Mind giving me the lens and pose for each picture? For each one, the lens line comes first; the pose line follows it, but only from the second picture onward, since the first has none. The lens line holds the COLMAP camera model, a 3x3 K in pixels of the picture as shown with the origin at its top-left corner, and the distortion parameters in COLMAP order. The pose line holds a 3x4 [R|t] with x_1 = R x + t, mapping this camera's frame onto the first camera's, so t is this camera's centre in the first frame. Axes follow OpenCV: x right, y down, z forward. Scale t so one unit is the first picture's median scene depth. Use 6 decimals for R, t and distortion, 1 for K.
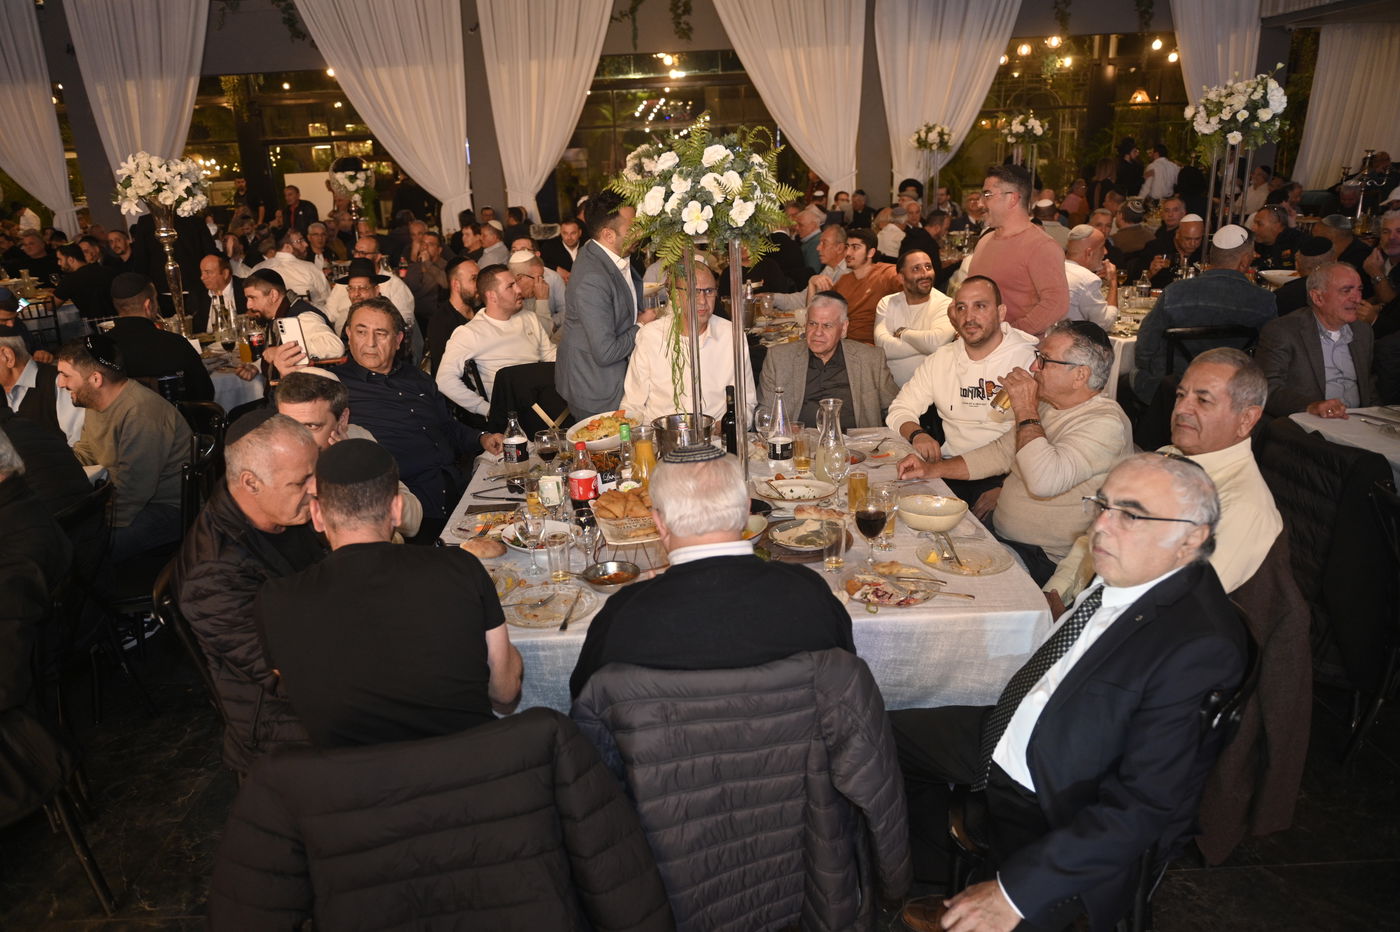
lens RADIAL K [[961.1, 0, 698.3], [0, 961.1, 460.2], [0, 0, 1]] dist [-0.012411, -0.002081]
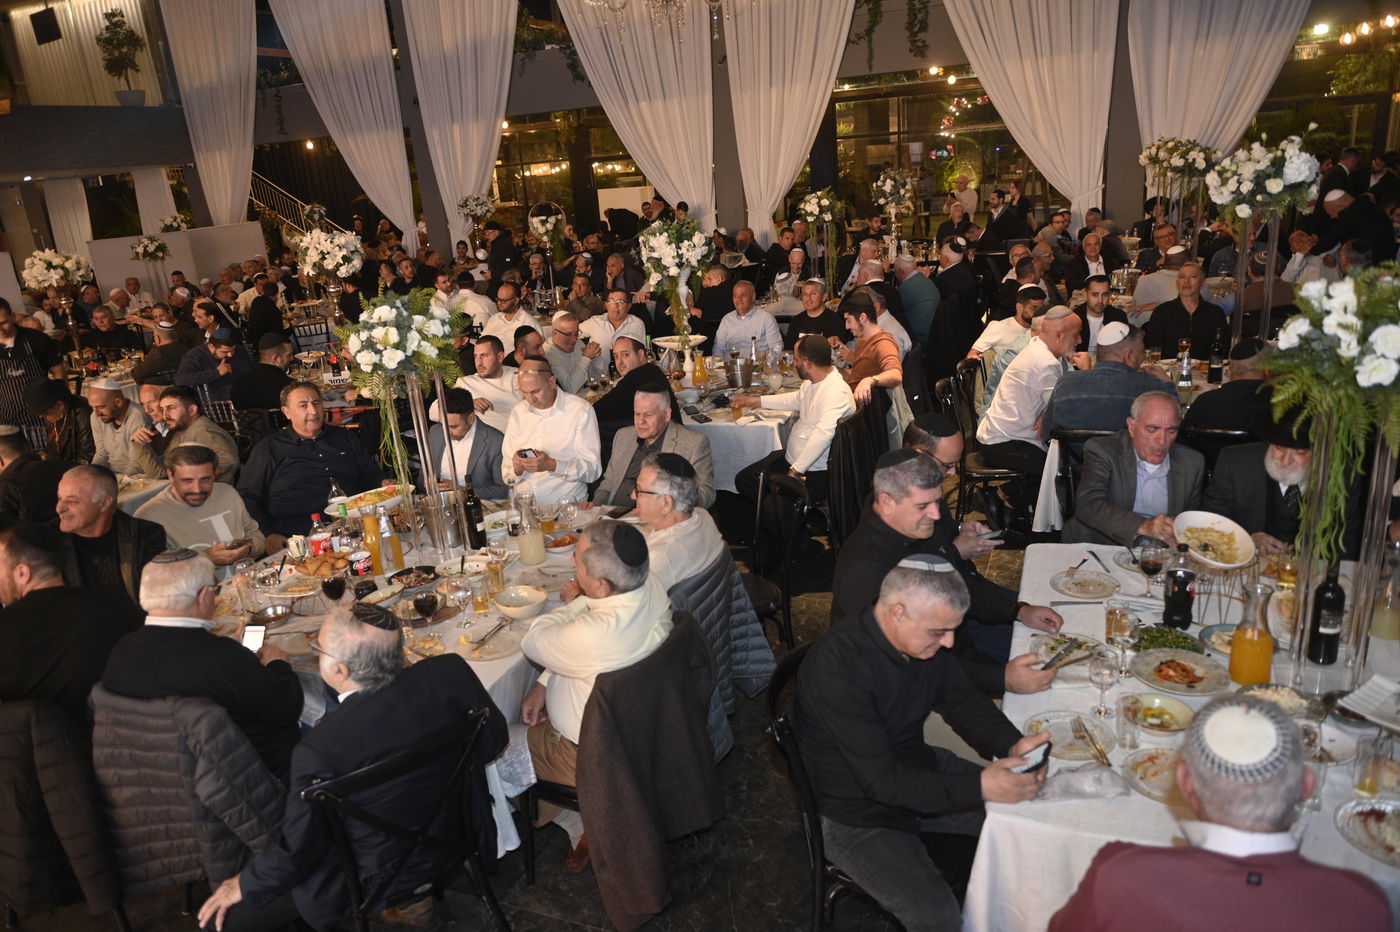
lens RADIAL K [[961.1, 0, 692.7], [0, 961.1, 475.2], [0, 0, 1]] dist [-0.012411, -0.002081]
pose [[0.916534, 0.094984, -0.388516, 0.438557], [-0.080871, 0.995338, 0.052558, -0.092396], [0.391696, -0.016751, 0.919942, -0.025120]]
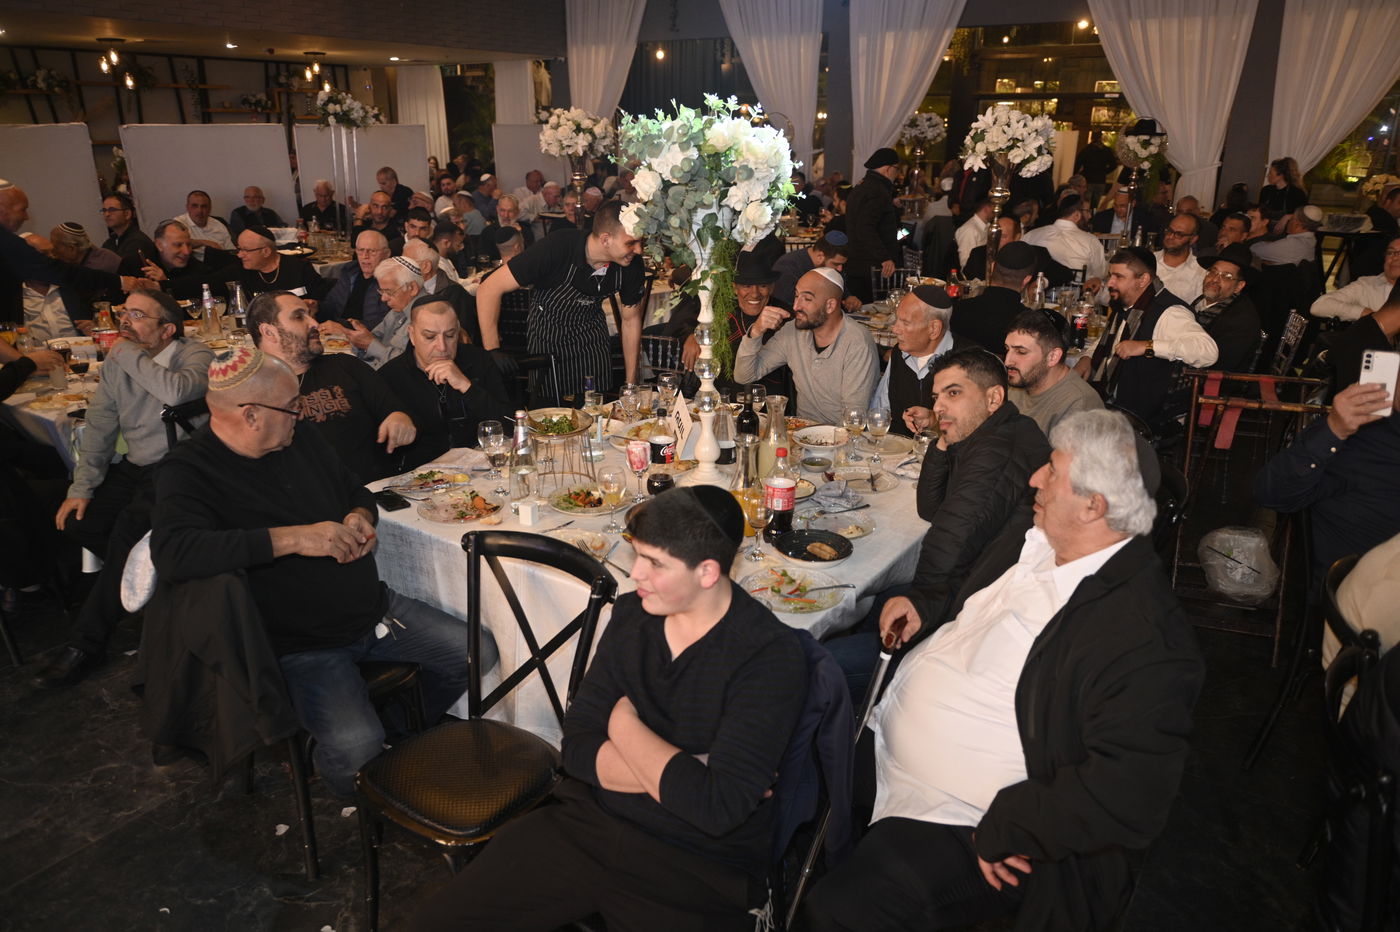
lens RADIAL K [[961.1, 0, 703.0], [0, 961.1, 459.2], [0, 0, 1]] dist [-0.012411, -0.002081]
pose [[0.818988, 0.232235, -0.524715, -0.244015], [-0.211990, 0.972203, 0.099410, -0.015505], [0.533216, 0.029819, 0.845453, 0.058153]]
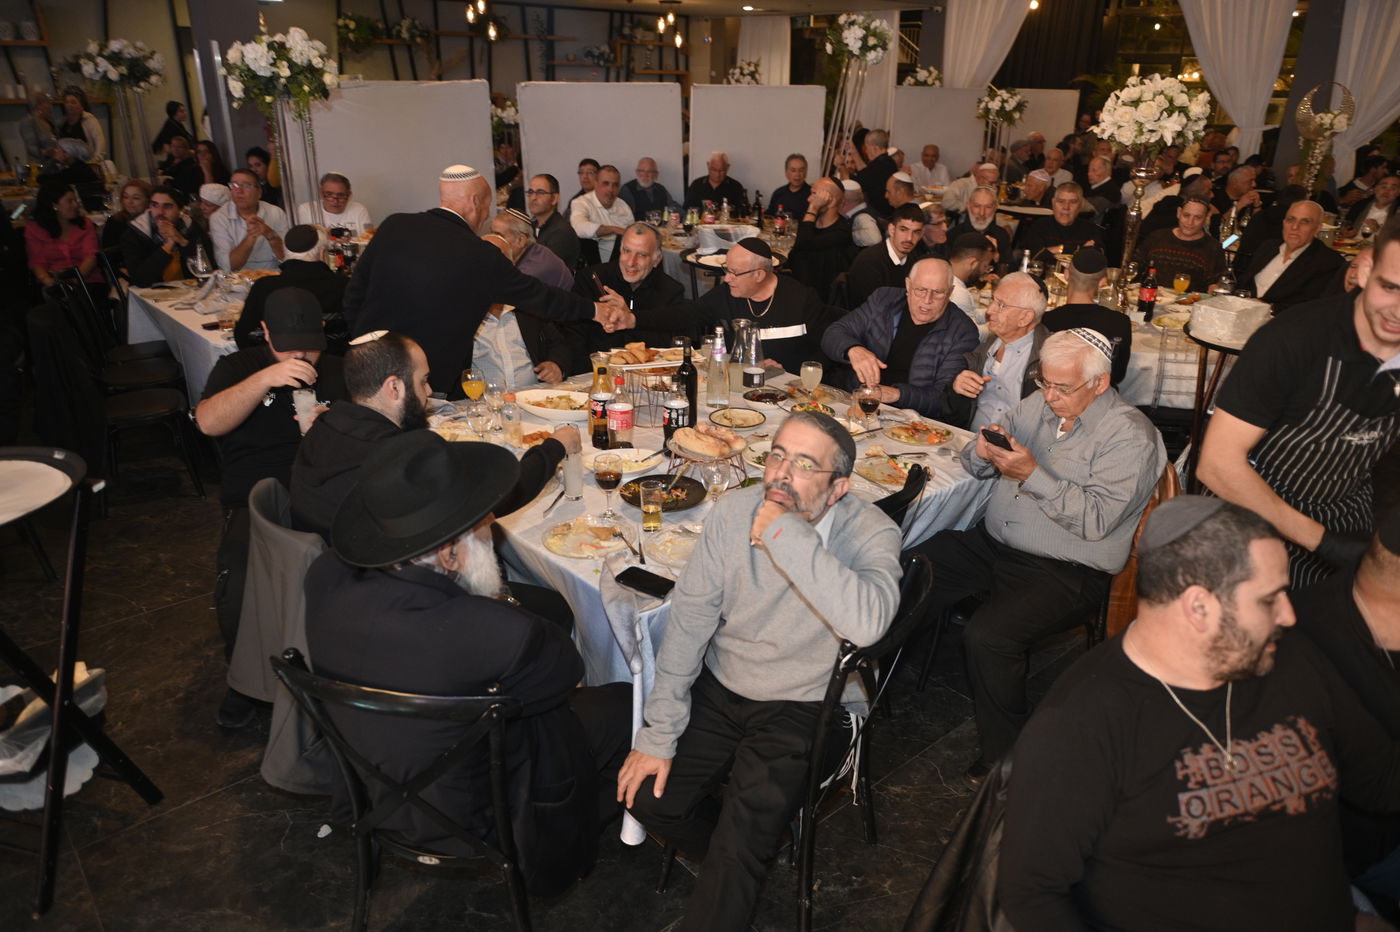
lens RADIAL K [[961.1, 0, 667.1], [0, 961.1, 464.0], [0, 0, 1]] dist [-0.012411, -0.002081]
pose [[0.619789, 0.344030, -0.705340, -0.657289], [-0.280436, 0.936535, 0.210374, -0.025548], [0.732951, 0.067415, 0.676933, 0.112222]]
